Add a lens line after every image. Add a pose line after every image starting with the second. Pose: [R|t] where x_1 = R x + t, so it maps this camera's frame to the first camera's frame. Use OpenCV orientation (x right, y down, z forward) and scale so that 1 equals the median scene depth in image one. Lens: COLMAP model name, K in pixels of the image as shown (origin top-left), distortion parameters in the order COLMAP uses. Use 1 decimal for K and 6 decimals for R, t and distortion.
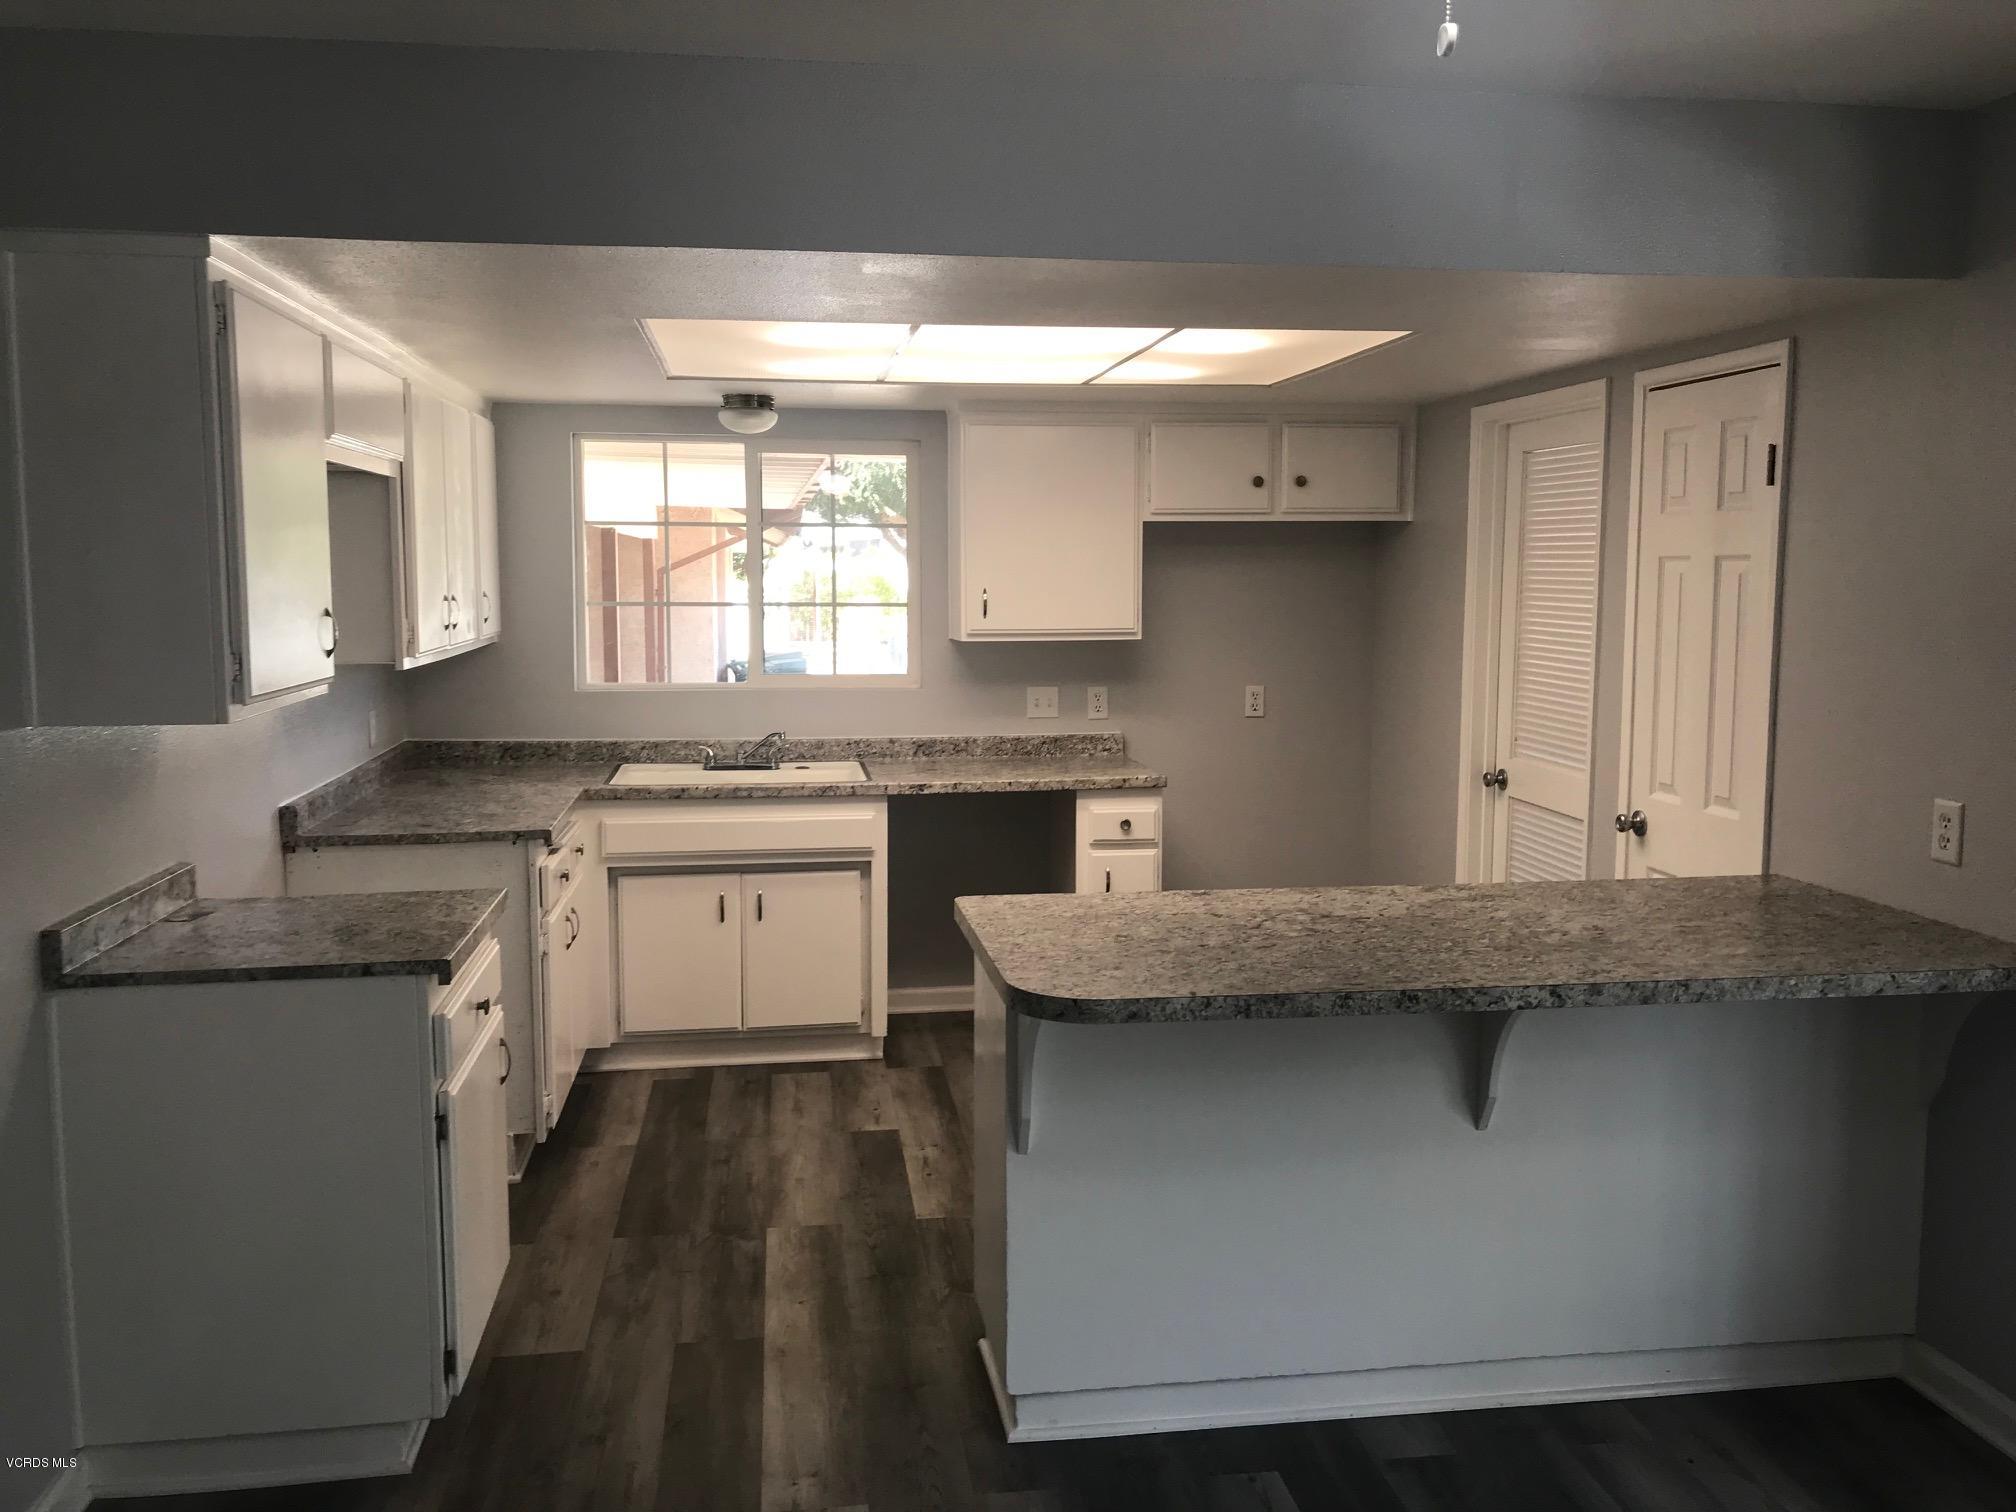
lens RADIAL K [[1652.6, 0, 1001.8], [0, 1652.6, 730.0], [0, 0, 1]] dist [0.006358, 0.001792]
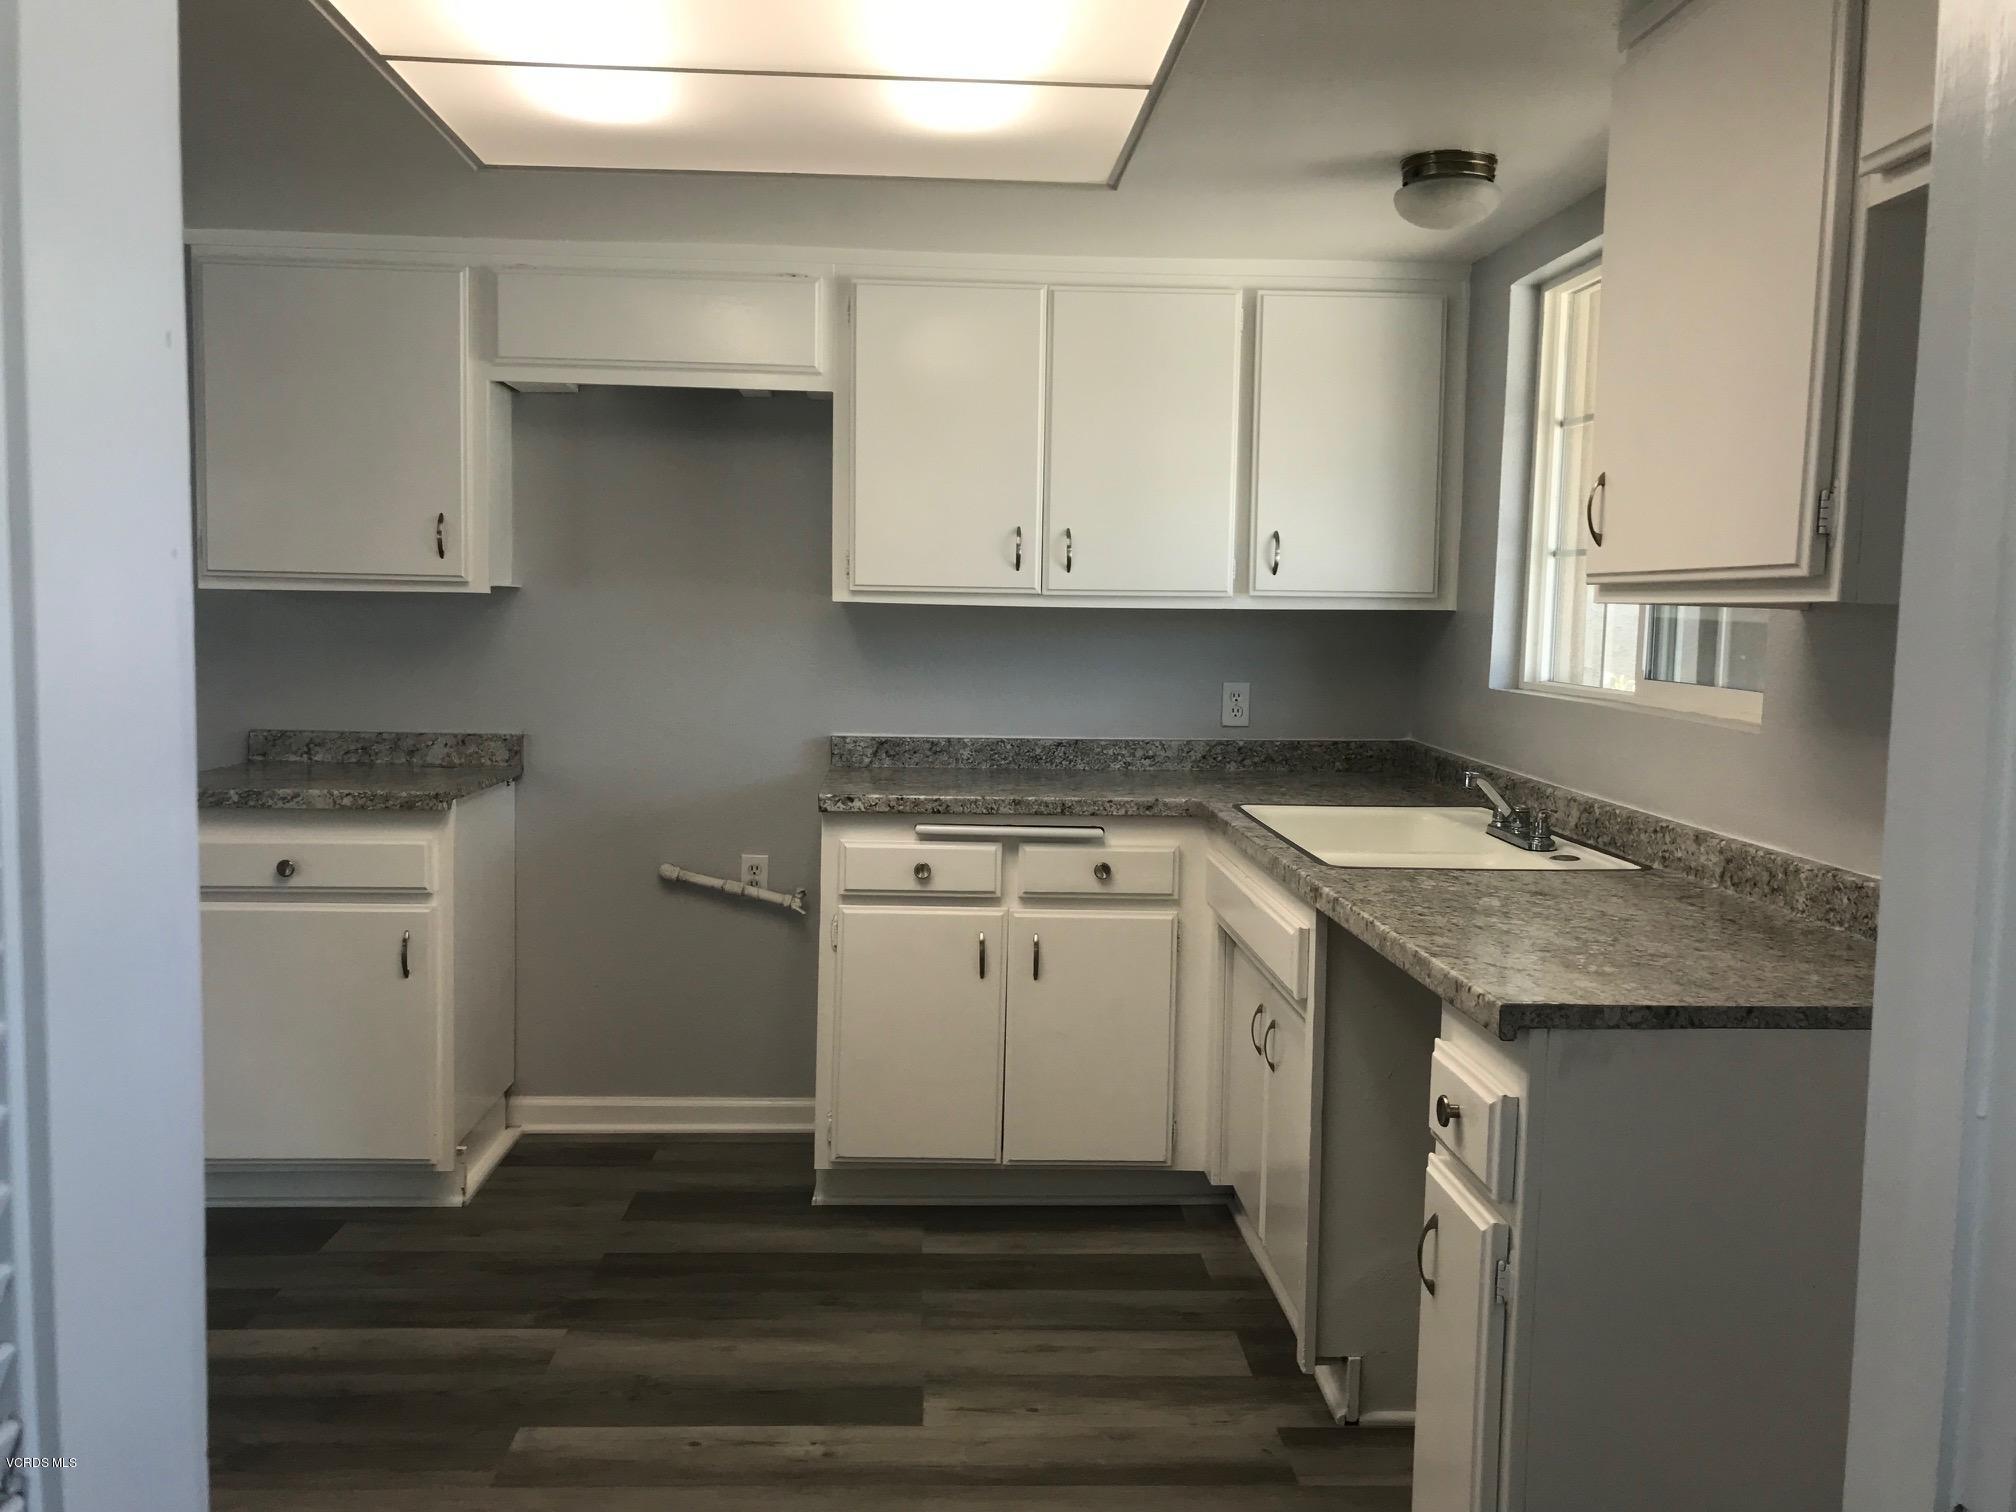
lens RADIAL K [[1652.6, 0, 1001.8], [0, 1652.6, 730.0], [0, 0, 1]] dist [0.006358, 0.001792]
pose [[-0.089061, 0.073418, -0.993317, 0.489147], [-0.122332, 0.988923, 0.084062, -0.045381], [0.988485, 0.129002, -0.079093, 1.061864]]
